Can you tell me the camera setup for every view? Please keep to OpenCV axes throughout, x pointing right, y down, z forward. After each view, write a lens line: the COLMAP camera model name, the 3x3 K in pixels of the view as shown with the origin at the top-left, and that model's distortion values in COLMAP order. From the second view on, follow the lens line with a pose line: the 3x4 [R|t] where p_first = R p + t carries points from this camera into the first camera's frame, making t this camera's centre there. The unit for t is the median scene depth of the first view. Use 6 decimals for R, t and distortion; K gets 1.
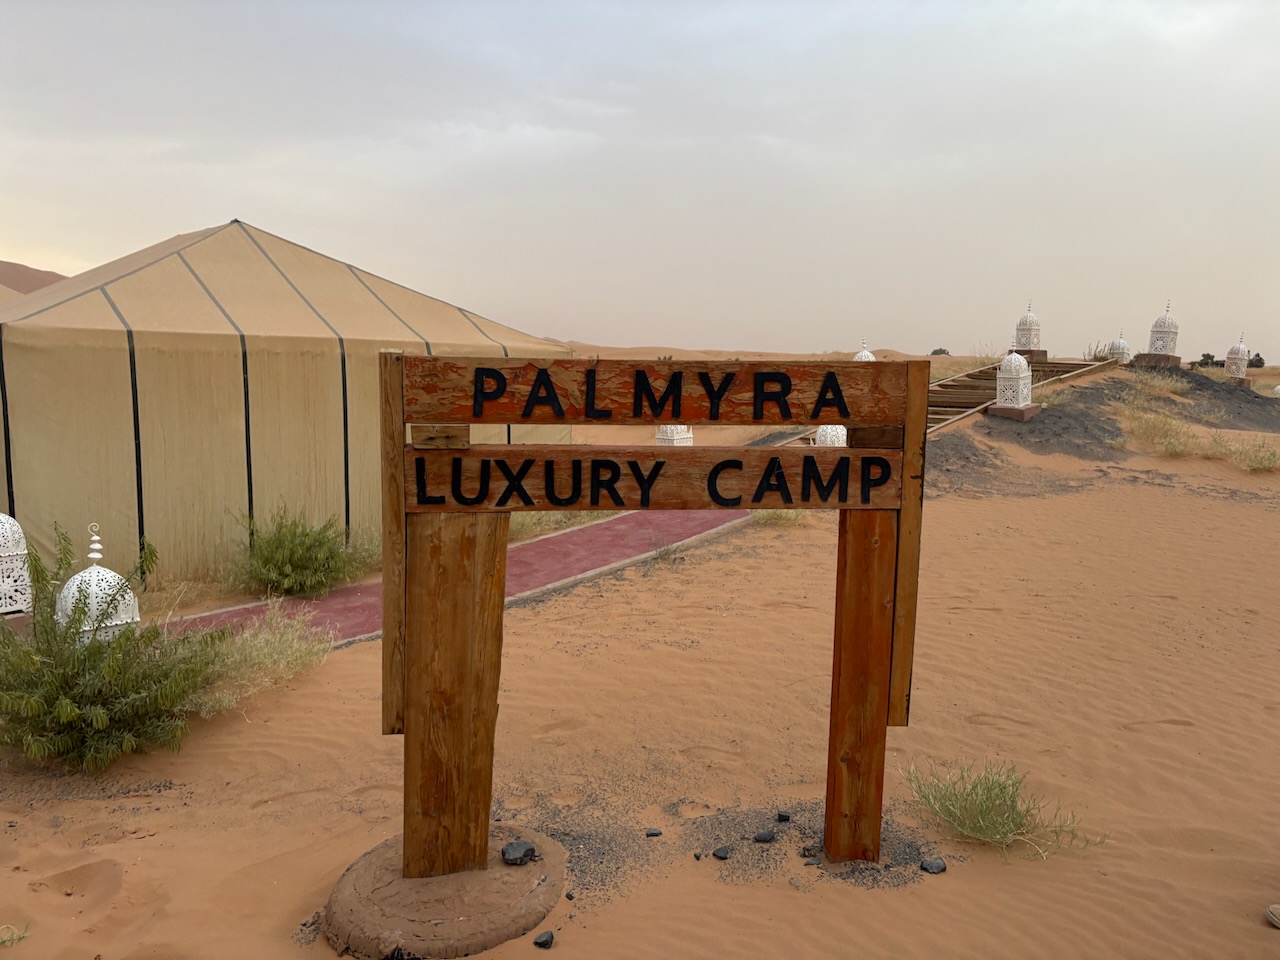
lens RADIAL K [[961.2, 0, 640.5], [0, 961.2, 478.8], [0, 0, 1]] dist [0.012769, -0.000714]
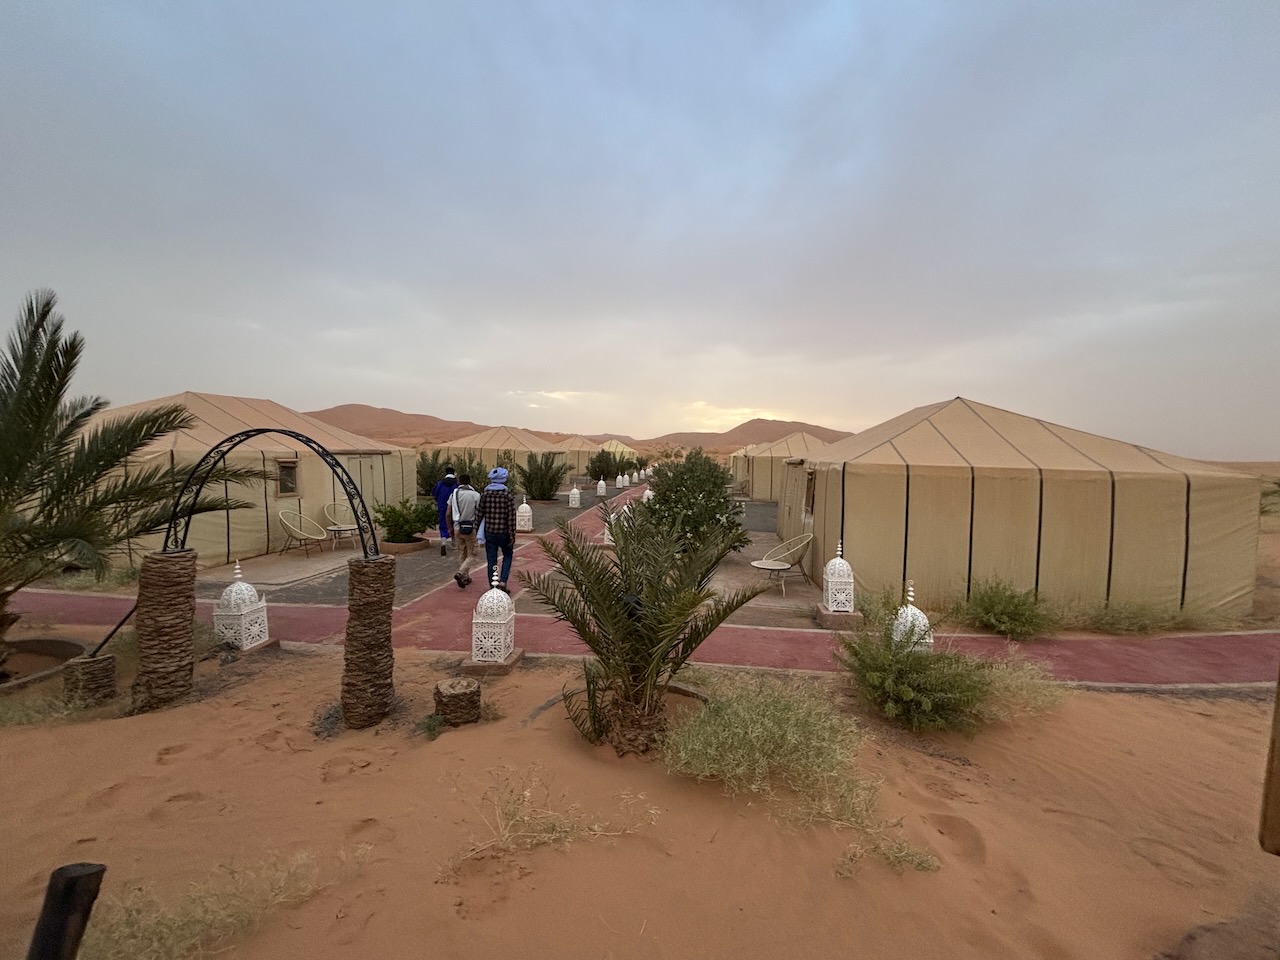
lens RADIAL K [[513.3, 0, 638.9], [0, 513.3, 480.7], [0, 0, 1]] dist [-0.002923, -0.000312]
pose [[0.643025, 0.033213, -0.765125, -0.132704], [-0.105871, 0.993322, -0.045857, -0.030383], [0.758493, 0.110492, 0.642247, -0.003467]]
